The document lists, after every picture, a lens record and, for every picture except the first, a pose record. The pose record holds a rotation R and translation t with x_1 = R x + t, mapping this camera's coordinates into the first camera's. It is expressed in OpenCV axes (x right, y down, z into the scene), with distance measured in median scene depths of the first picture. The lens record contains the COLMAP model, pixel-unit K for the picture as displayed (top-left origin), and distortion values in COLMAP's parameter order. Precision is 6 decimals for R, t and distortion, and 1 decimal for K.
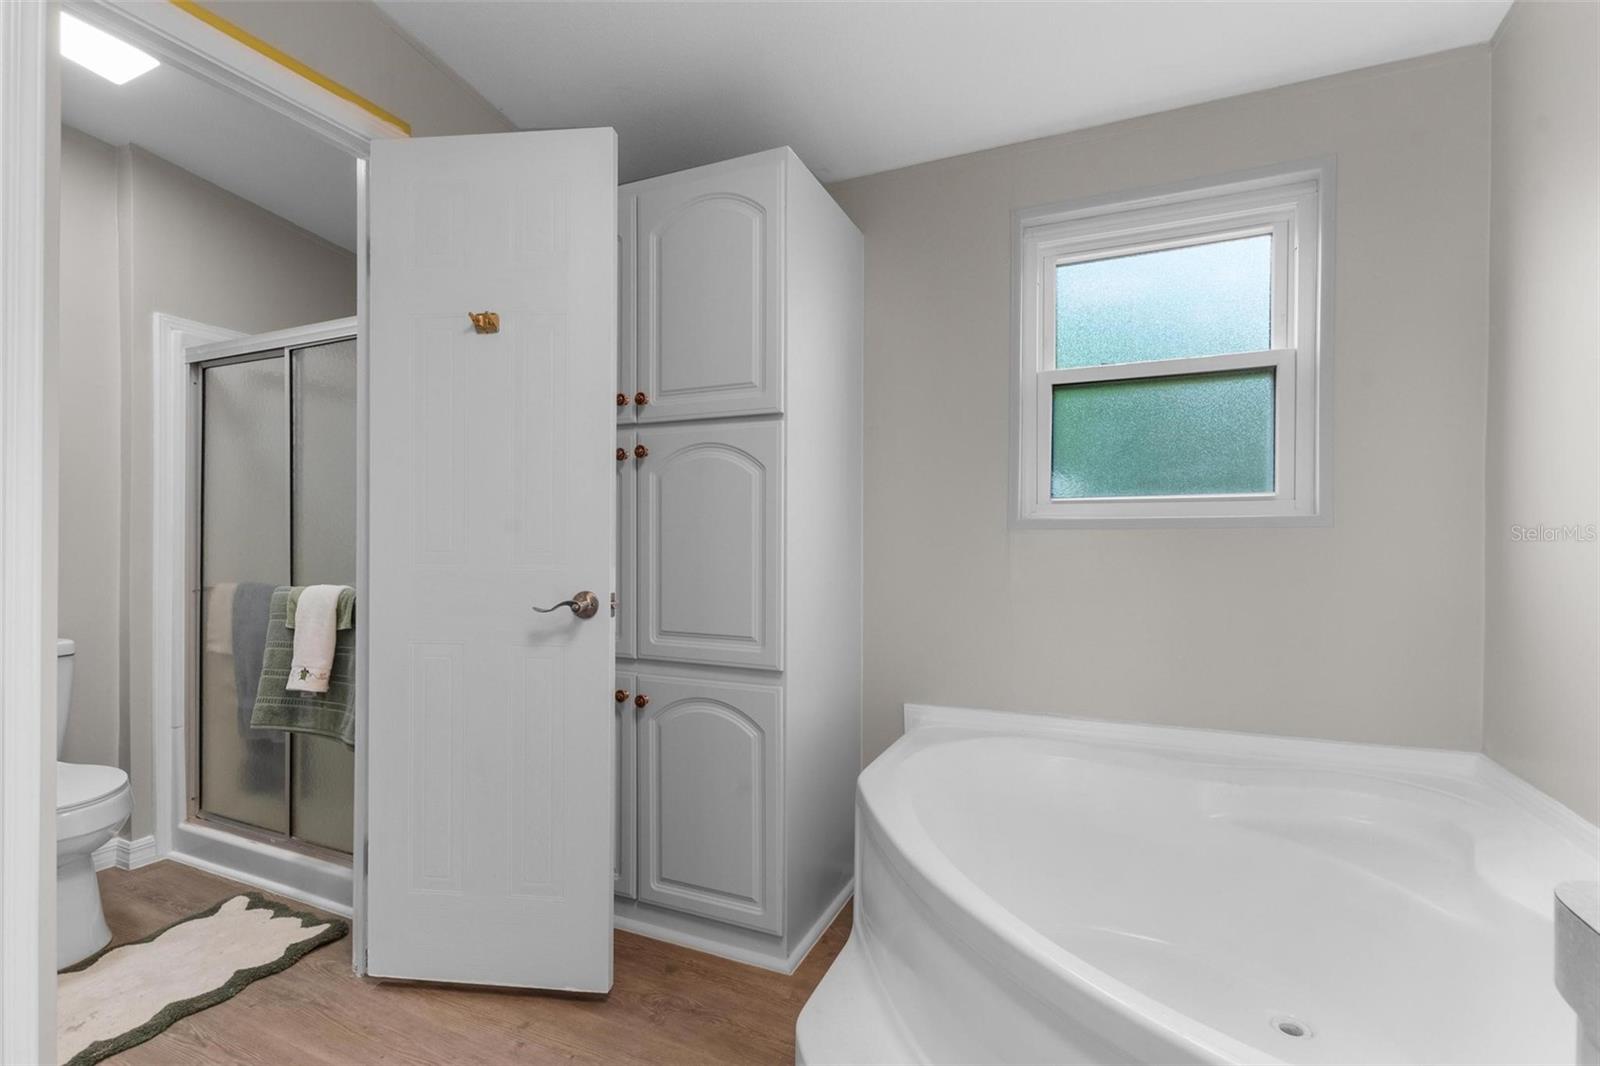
lens RADIAL K [[701.4, 0, 798.4], [0, 701.4, 549.8], [0, 0, 1]] dist [-0.001119, -0.000250]
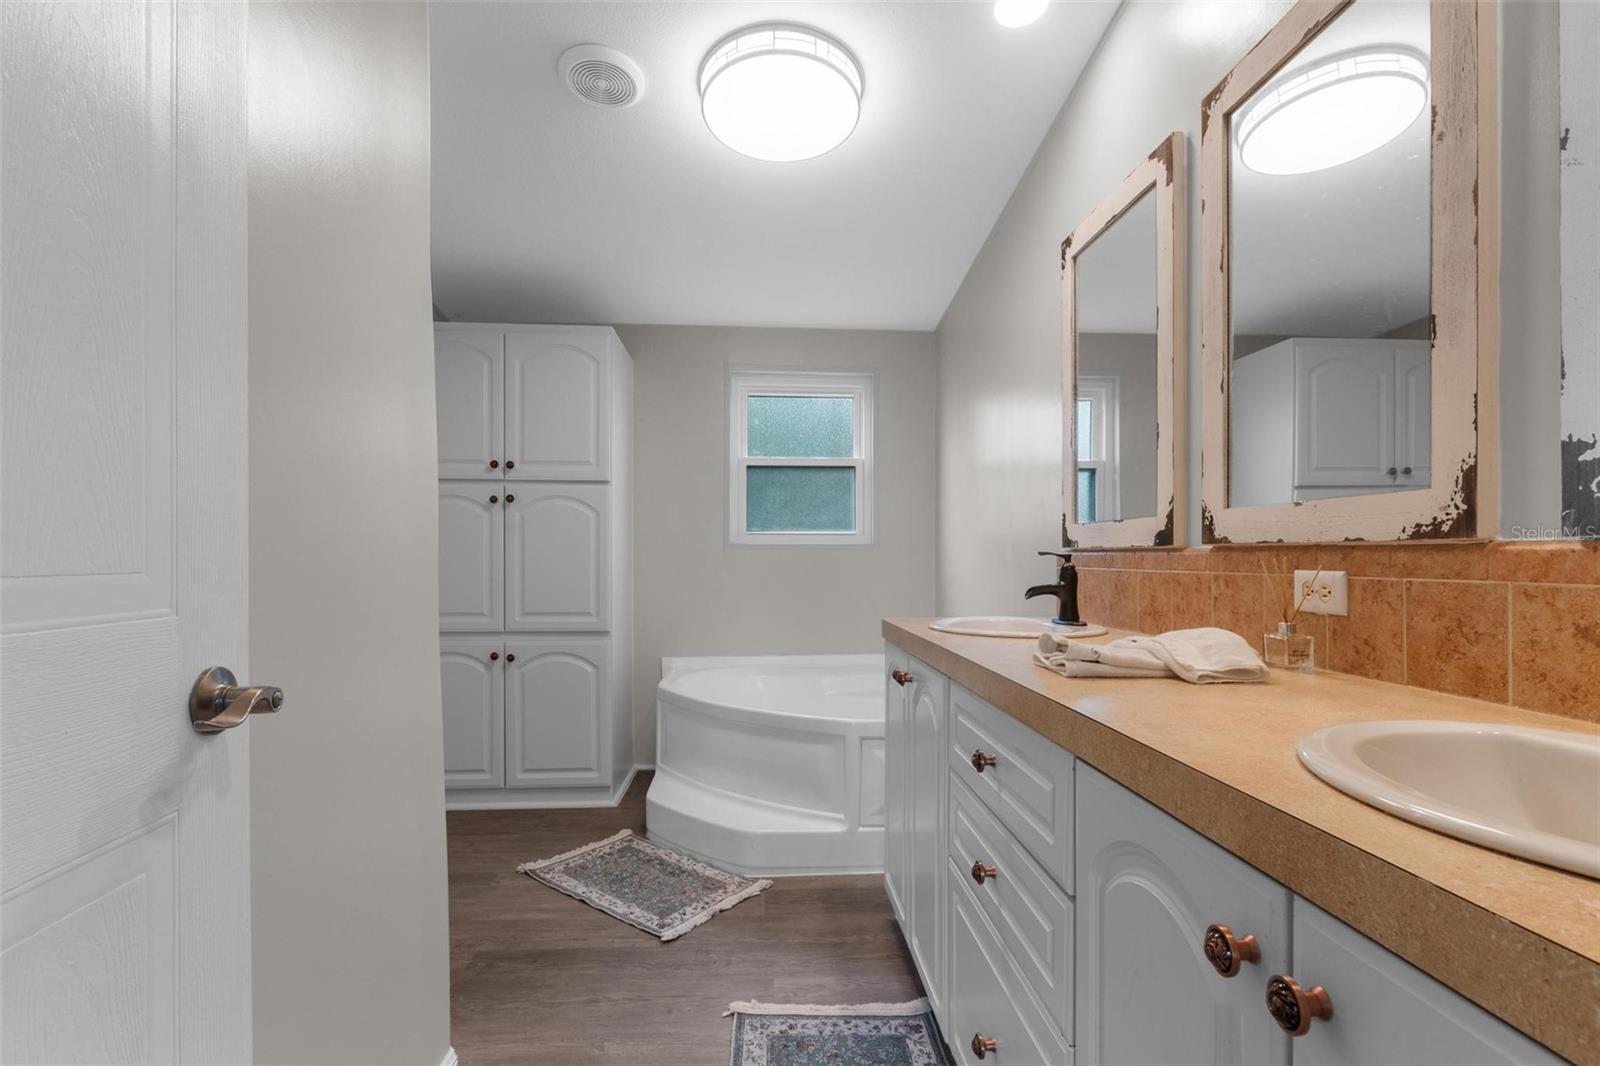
lens RADIAL K [[753.1, 0, 777.6], [0, 753.1, 556.9], [0, 0, 1]] dist [-0.001836, -0.001456]
pose [[0.898894, -0.000983, 0.438165, -0.425228], [0.006967, 0.999903, -0.012049, 0.015322], [-0.438110, 0.013884, 0.898814, -0.772072]]
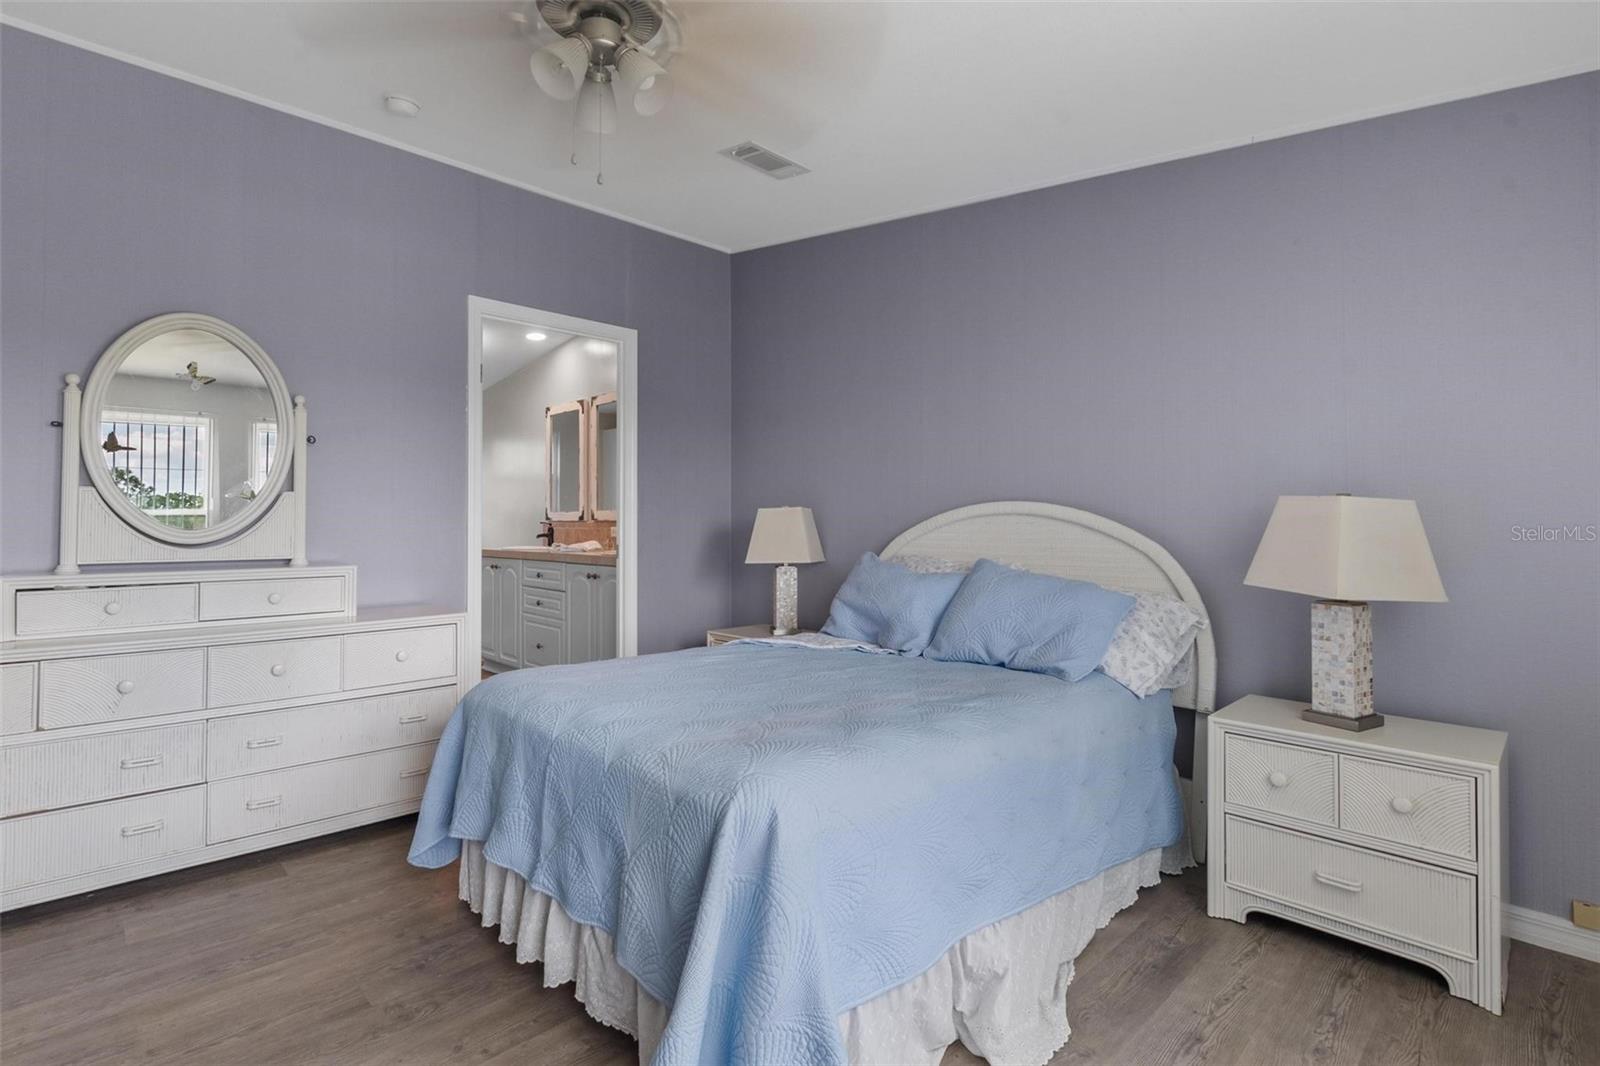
lens RADIAL K [[753.1, 0, 798.7], [0, 753.1, 525.6], [0, 0, 1]] dist [-0.001836, -0.001456]
pose [[0.349927, -0.003399, 0.936771, -3.650488], [0.014452, 0.999894, -0.001771, 0.047598], [-0.936665, 0.014158, 0.349939, -3.155479]]
